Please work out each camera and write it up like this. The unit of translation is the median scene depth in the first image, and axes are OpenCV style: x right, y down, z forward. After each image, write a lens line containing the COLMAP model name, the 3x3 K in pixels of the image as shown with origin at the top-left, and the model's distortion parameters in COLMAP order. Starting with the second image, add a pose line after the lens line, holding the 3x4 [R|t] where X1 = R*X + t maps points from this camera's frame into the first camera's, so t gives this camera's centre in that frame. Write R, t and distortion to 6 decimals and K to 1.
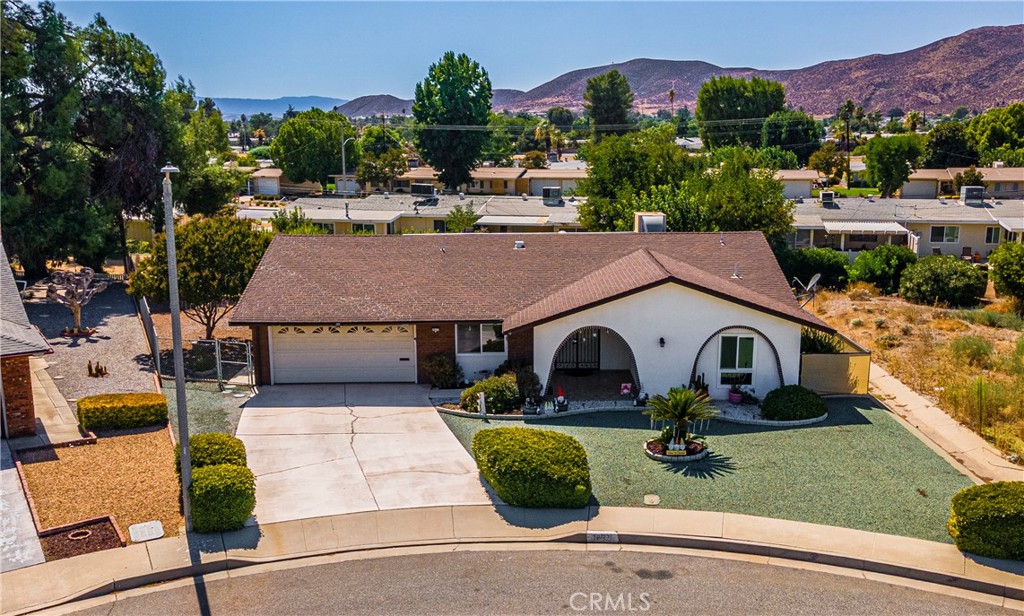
lens RADIAL K [[955.9, 0, 528.8], [0, 955.9, 310.4], [0, 0, 1]] dist [0.038986, 0.012330]
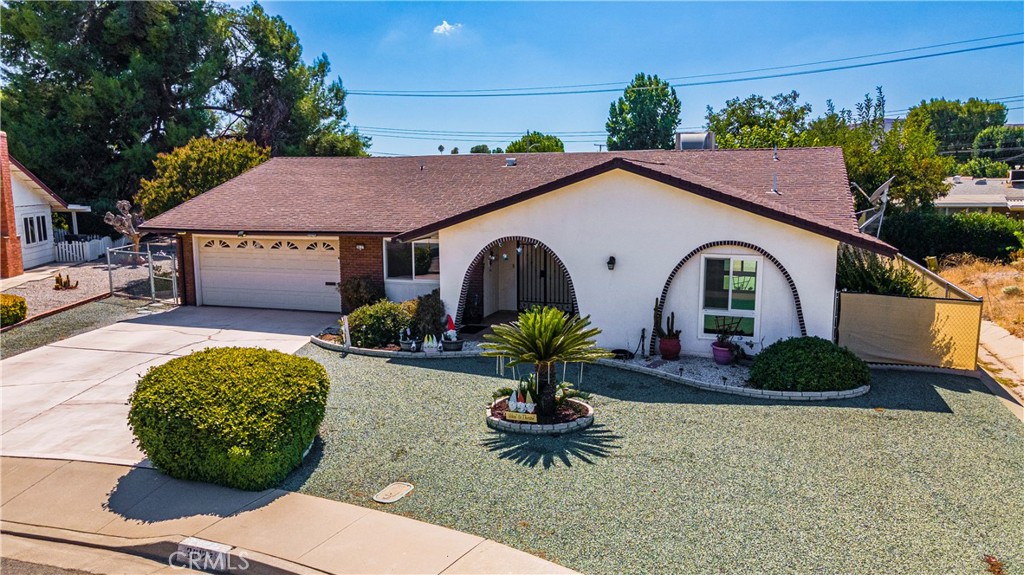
lens RADIAL K [[744.9, 0, 512.0], [0, 744.9, 287.5], [0, 0, 1]] dist [0.031396, 0.059717]
pose [[0.944607, 0.046032, -0.324960, 0.243243], [-0.061210, 0.997452, -0.036636, 0.073602], [0.322446, 0.054498, 0.945018, 0.478745]]
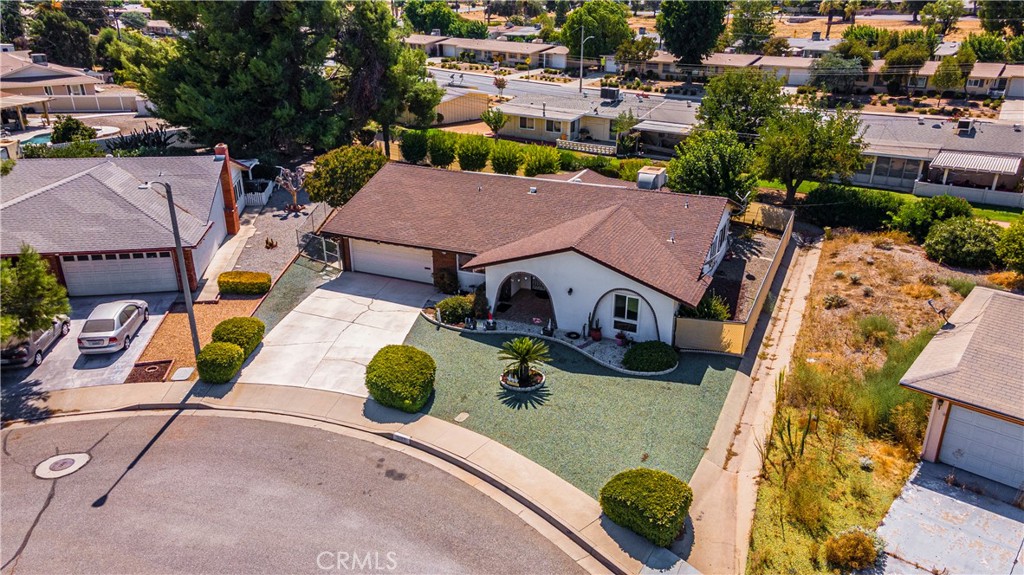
lens RADIAL K [[744.9, 0, 512.0], [0, 744.9, 287.5], [0, 0, 1]] dist [0.031396, 0.059717]
pose [[0.908348, 0.161262, -0.385874, 0.465362], [-0.079559, 0.972450, 0.219117, -0.194156], [0.410578, -0.168334, 0.896153, 0.028965]]
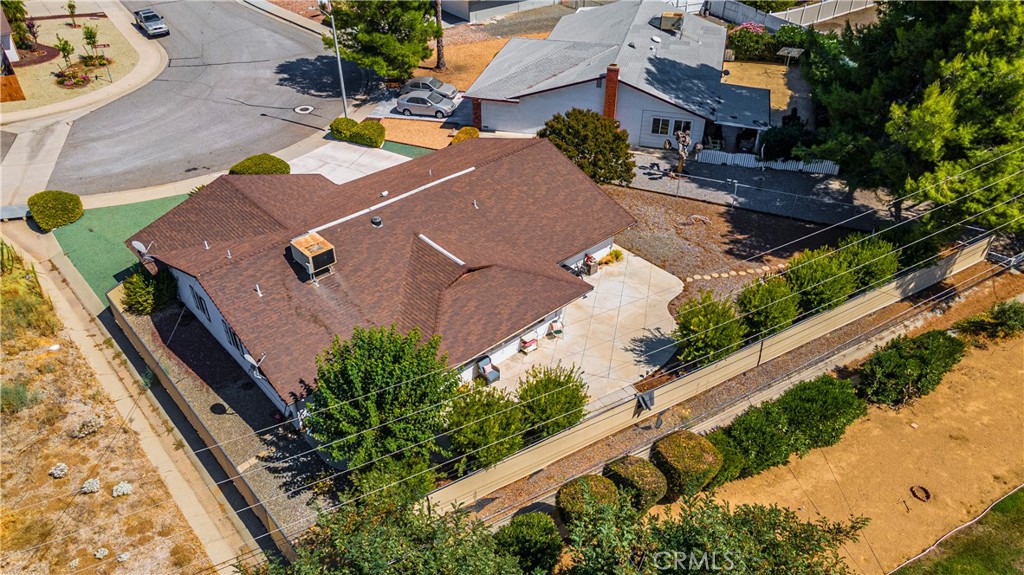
lens RADIAL K [[744.9, 0, 512.0], [0, 744.9, 287.5], [0, 0, 1]] dist [0.031396, 0.059717]
pose [[-0.745187, 0.391741, -0.539662, 0.522483], [-0.131216, 0.707306, 0.694623, -0.810254], [0.653819, 0.588436, -0.475672, 1.953090]]
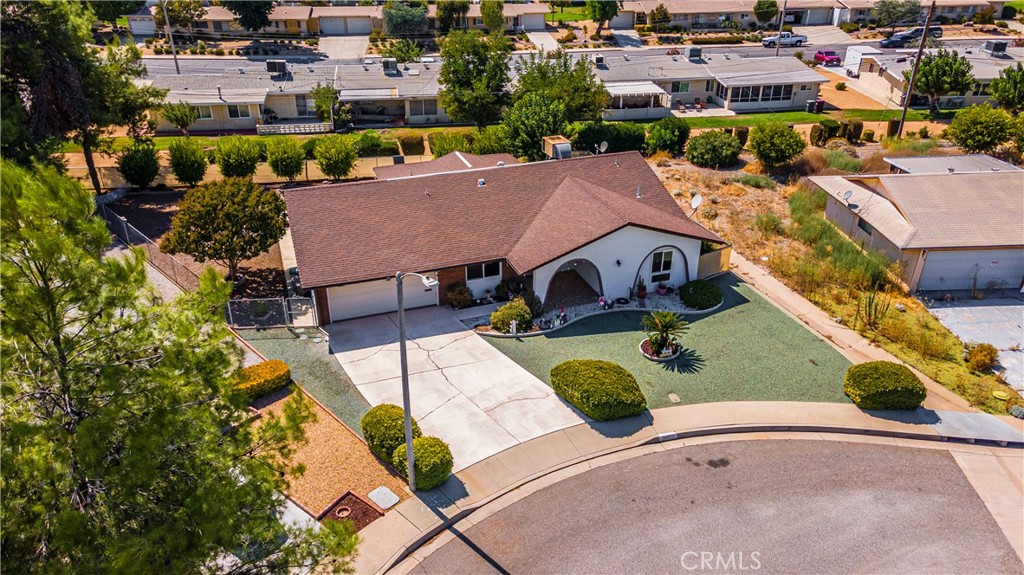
lens RADIAL K [[744.9, 0, 512.0], [0, 744.9, 287.5], [0, 0, 1]] dist [0.031396, 0.059717]
pose [[0.944492, -0.147126, 0.293748, -0.352396], [0.060035, 0.956356, 0.285969, -0.264805], [-0.323001, -0.252460, 0.912104, 0.005002]]
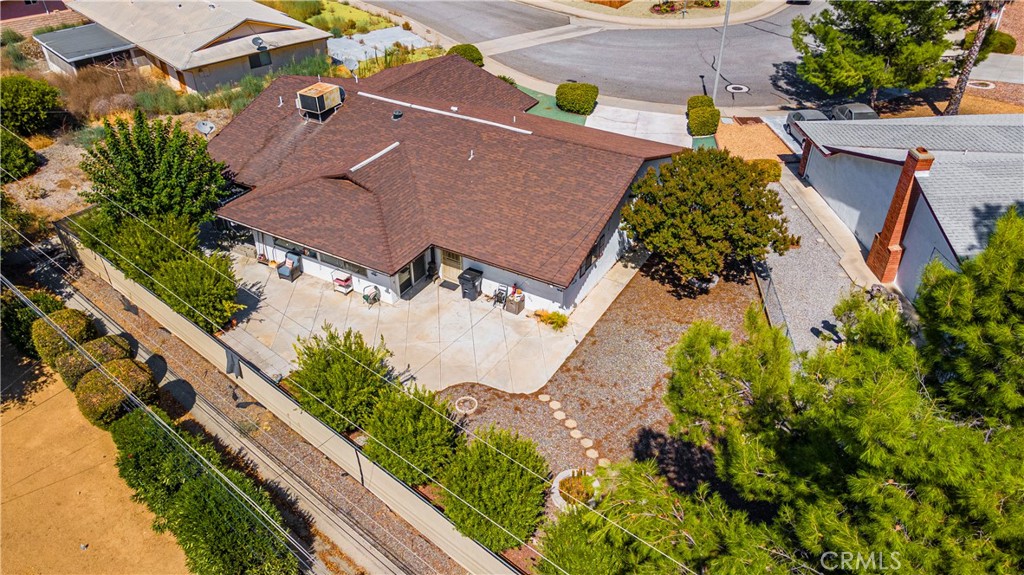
lens RADIAL K [[744.9, 0, 512.0], [0, 744.9, 287.5], [0, 0, 1]] dist [0.031396, 0.059717]
pose [[-0.861126, -0.285086, 0.420936, -0.620778], [0.105270, 0.710043, 0.696245, -0.662016], [-0.497372, 0.643867, -0.581426, 1.964860]]
